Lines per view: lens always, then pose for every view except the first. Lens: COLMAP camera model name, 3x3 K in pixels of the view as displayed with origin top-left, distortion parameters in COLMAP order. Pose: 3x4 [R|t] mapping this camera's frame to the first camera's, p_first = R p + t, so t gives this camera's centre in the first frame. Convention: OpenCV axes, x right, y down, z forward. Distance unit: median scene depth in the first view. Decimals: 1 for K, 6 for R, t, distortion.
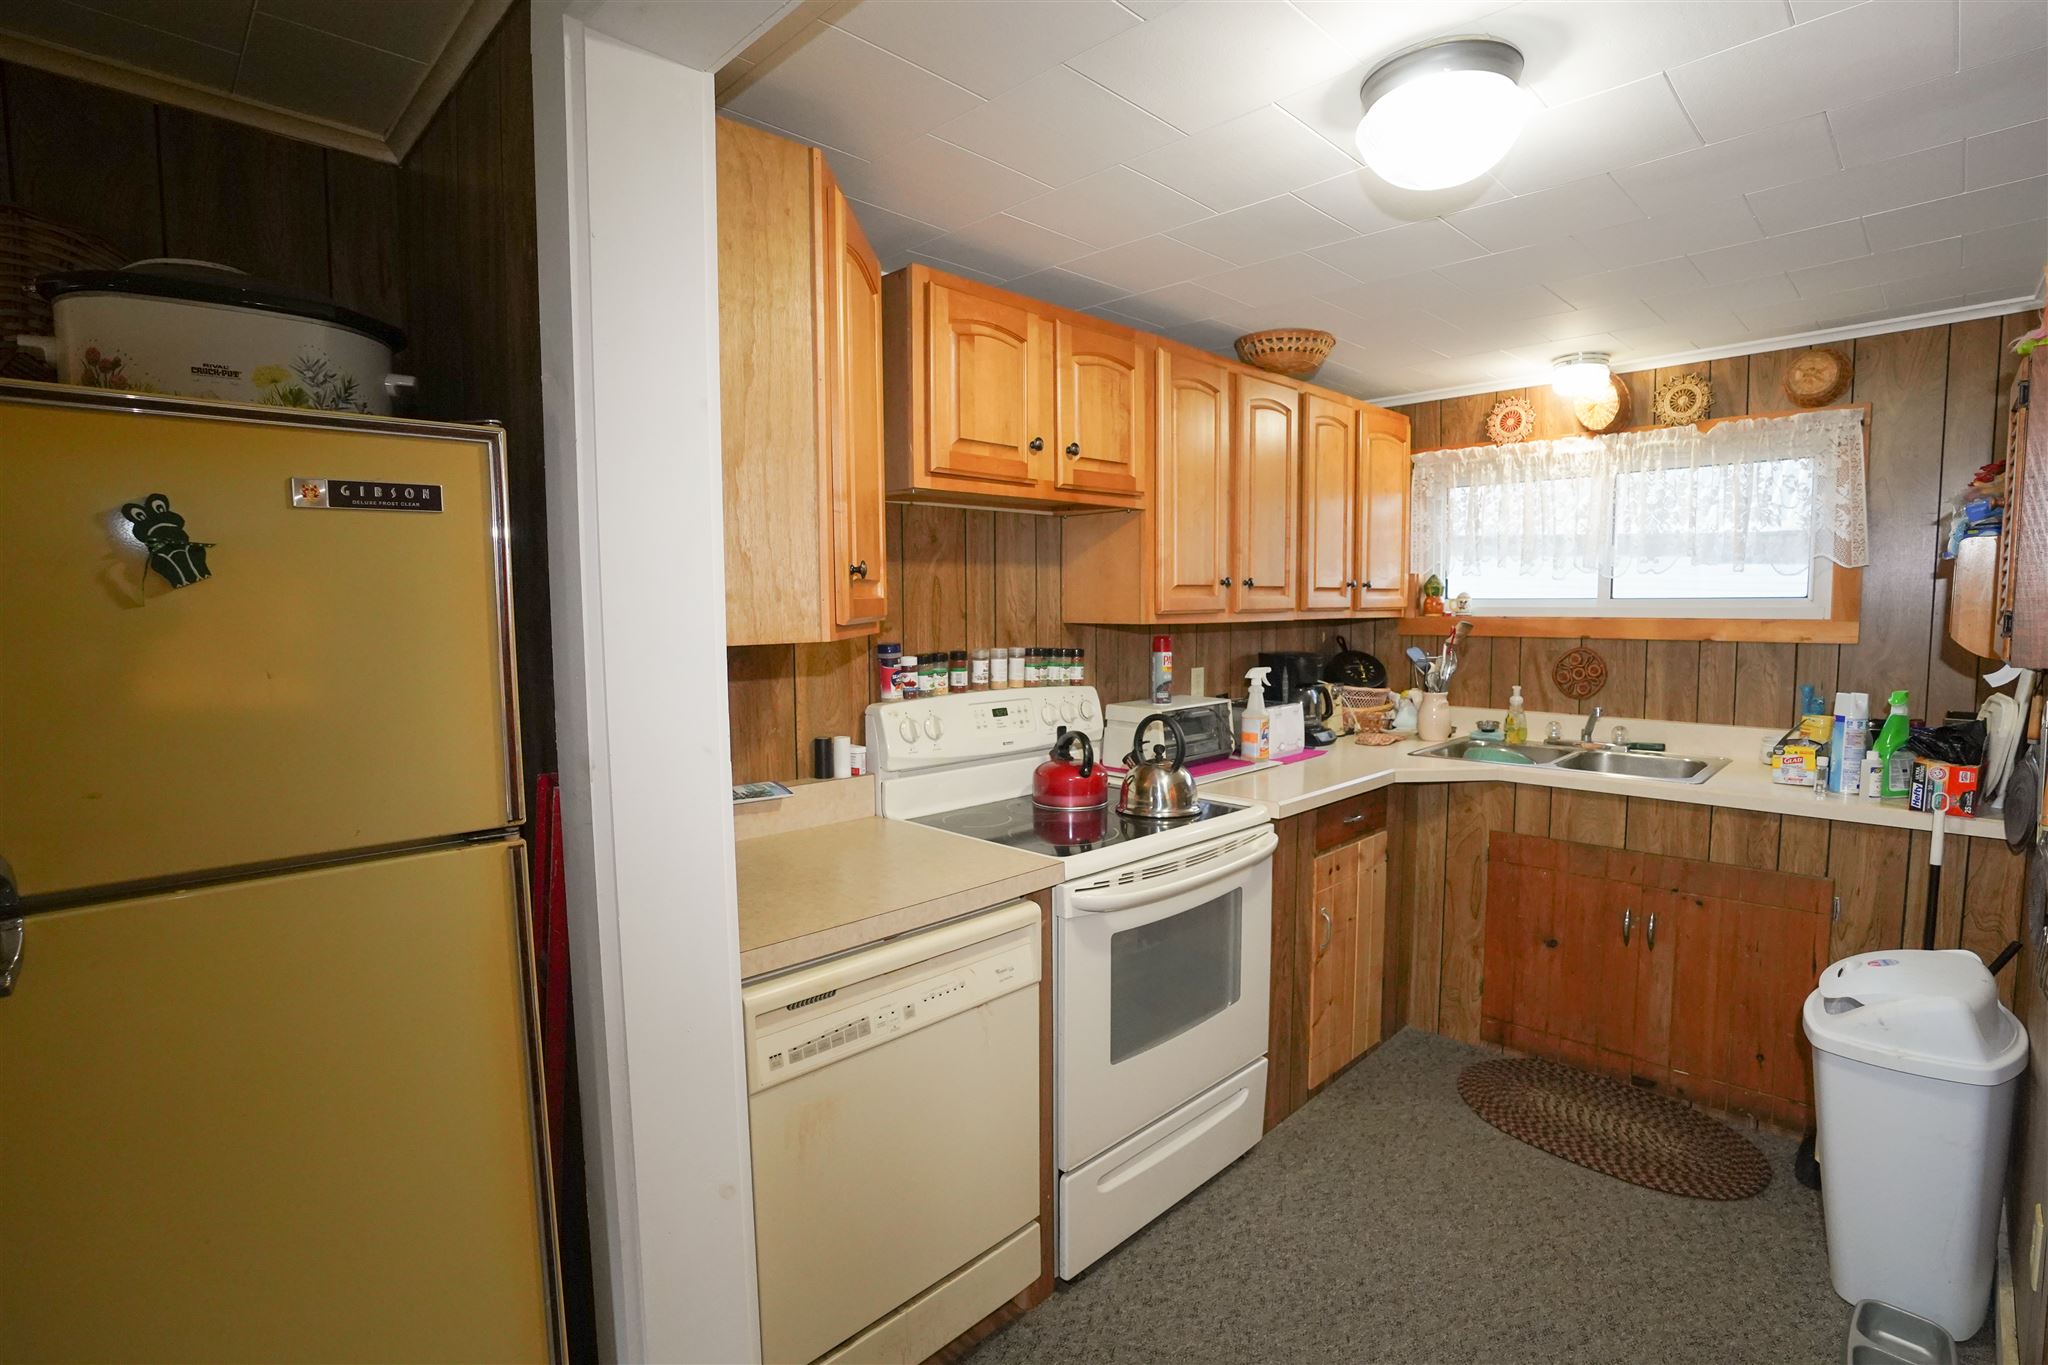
lens RADIAL K [[983.8, 0, 923.5], [0, 983.8, 691.0], [0, 0, 1]] dist [-0.059822, 0.013147]
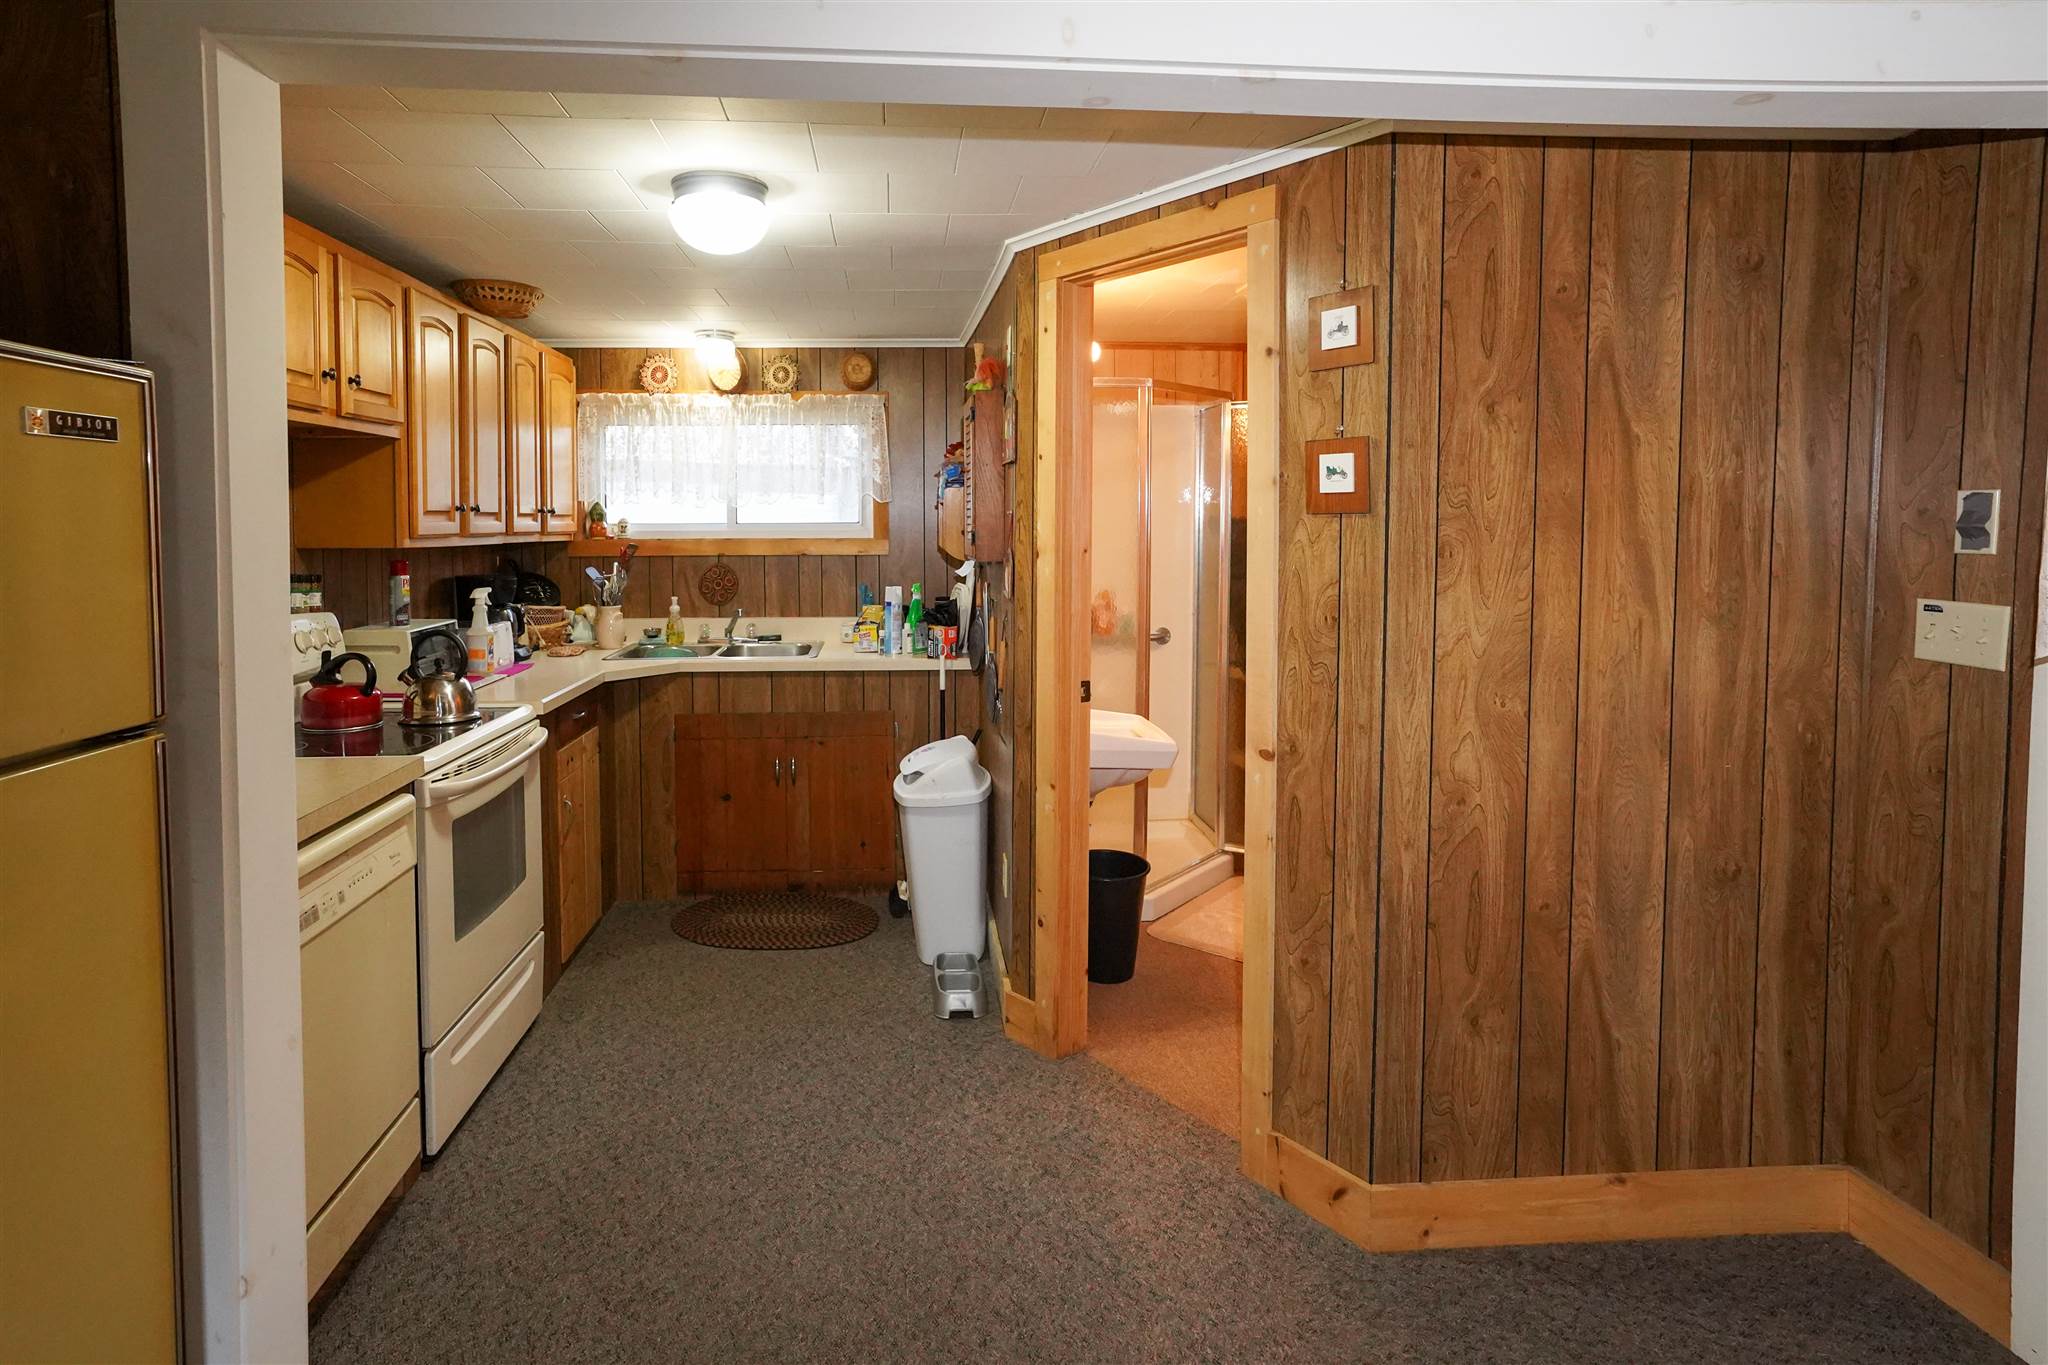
lens RADIAL K [[1011.1, 0, 1016.6], [0, 1011.1, 682.3], [0, 0, 1]] dist [-0.036661, -0.000031]
pose [[0.595544, -0.114858, 0.795069, -0.197459], [0.065477, 0.993373, 0.094461, 0.014190], [-0.800650, -0.004197, 0.599117, -0.132405]]
